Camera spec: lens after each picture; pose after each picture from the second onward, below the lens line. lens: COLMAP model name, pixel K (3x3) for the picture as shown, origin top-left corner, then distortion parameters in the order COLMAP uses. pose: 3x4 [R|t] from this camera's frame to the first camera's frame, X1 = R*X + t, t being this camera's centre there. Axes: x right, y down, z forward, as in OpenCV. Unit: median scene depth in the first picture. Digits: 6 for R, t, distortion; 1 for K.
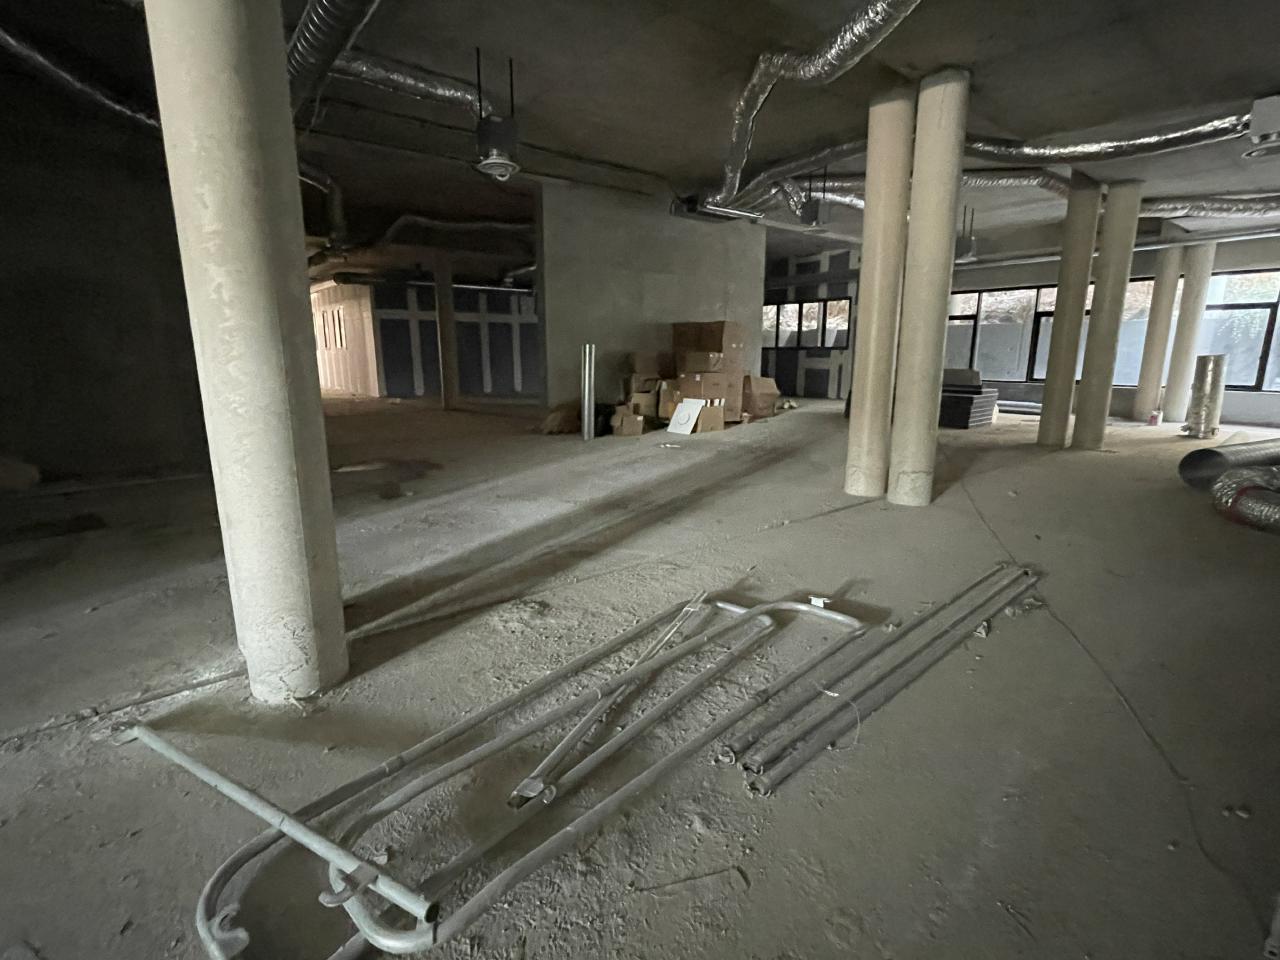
lens RADIAL K [[605.7, 0, 636.9], [0, 605.7, 477.2], [0, 0, 1]] dist [-0.003168, -0.000380]
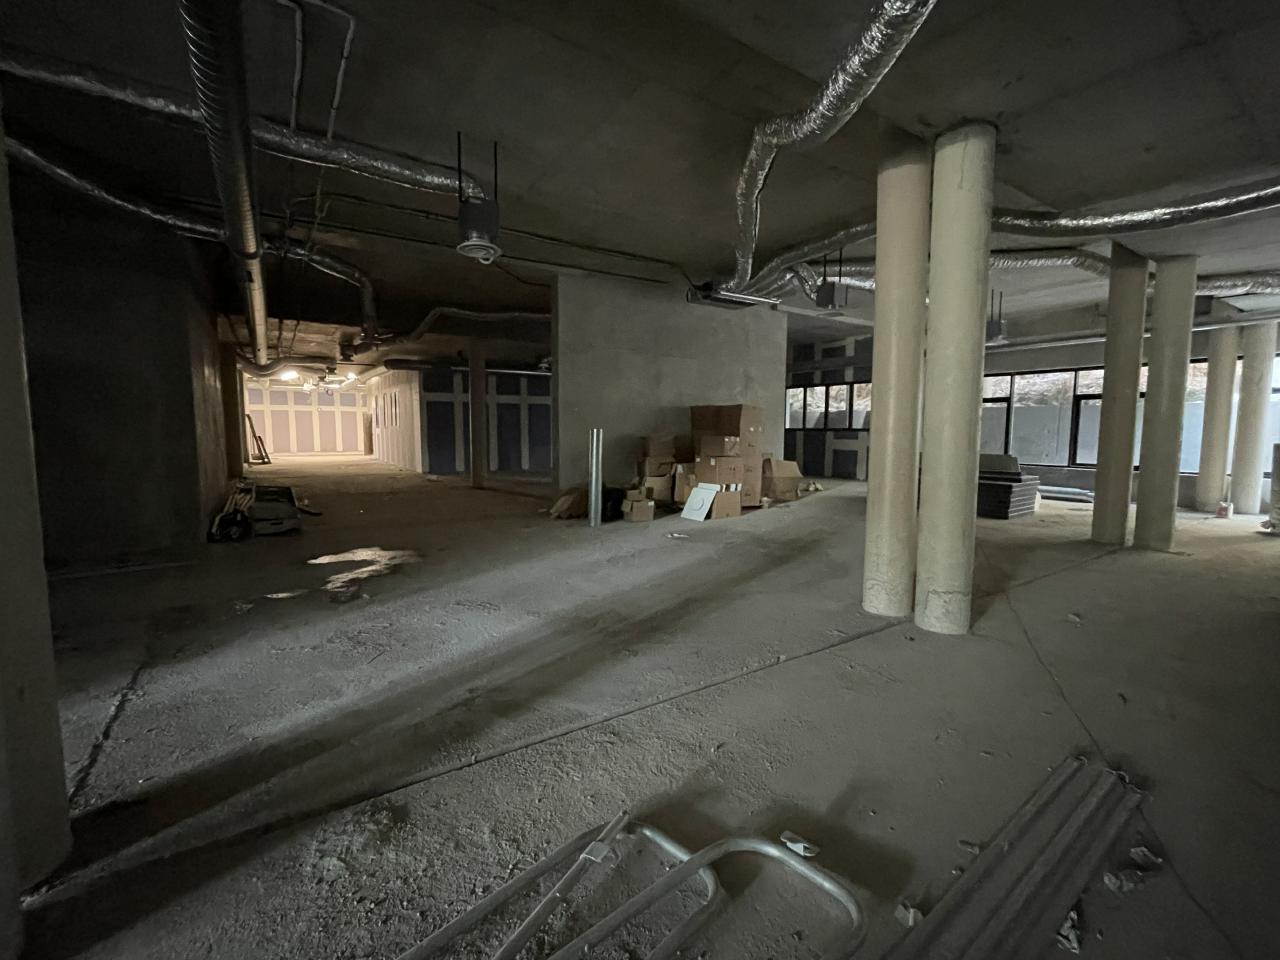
lens RADIAL K [[559.9, 0, 635.7], [0, 559.9, 479.1], [0, 0, 1]] dist [-0.002414, -0.001349]
pose [[0.996517, 0.011869, -0.082544, 0.062295], [-0.021161, 0.993413, -0.112617, -0.040443], [0.080664, 0.113971, 0.990204, 0.125897]]
